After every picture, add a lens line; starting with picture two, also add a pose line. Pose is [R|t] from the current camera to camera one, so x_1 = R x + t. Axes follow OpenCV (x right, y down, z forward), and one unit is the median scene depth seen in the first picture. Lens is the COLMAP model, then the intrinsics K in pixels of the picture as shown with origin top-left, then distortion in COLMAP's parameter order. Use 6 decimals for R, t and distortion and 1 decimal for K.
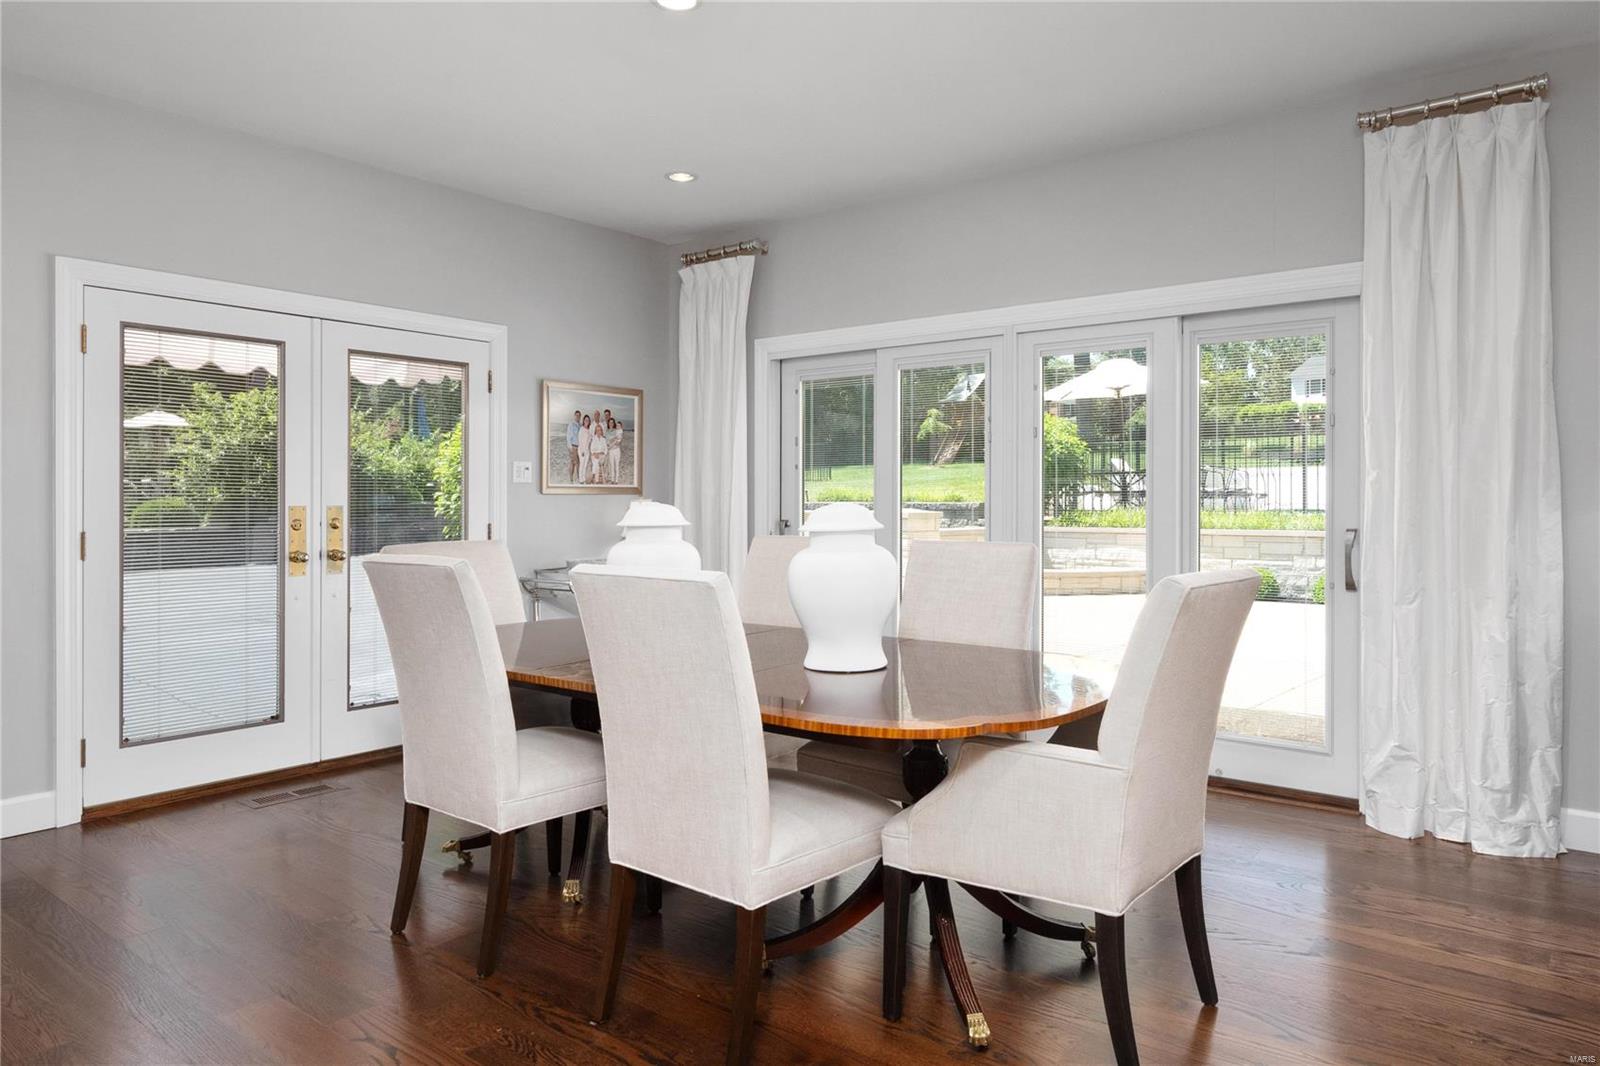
lens RADIAL K [[1049.3, 0, 807.7], [0, 1049.3, 513.0], [0, 0, 1]] dist [-0.001037, 0.003618]
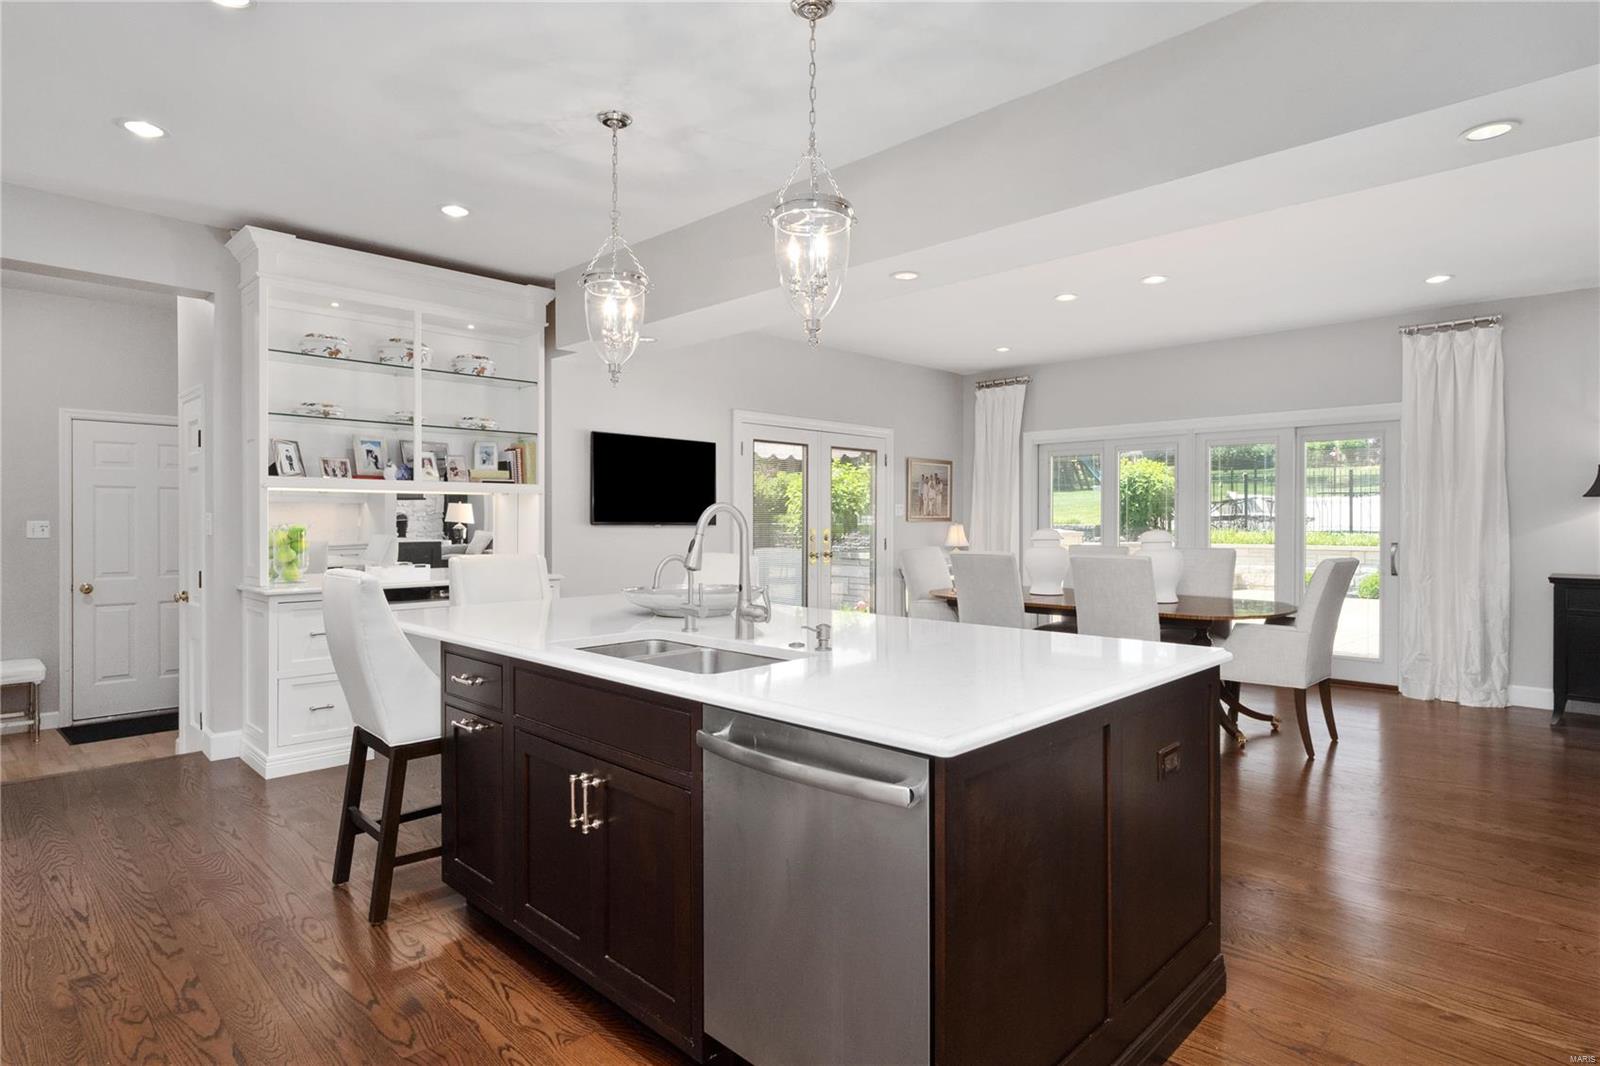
lens RADIAL K [[878.6, 0, 799.6], [0, 878.6, 529.3], [0, 0, 1]] dist [0.004559, -0.000813]
pose [[0.994387, 0.003337, -0.105749, -0.391830], [-0.003535, 0.999992, -0.001686, -0.003301], [0.105743, 0.002050, 0.994391, -0.712354]]
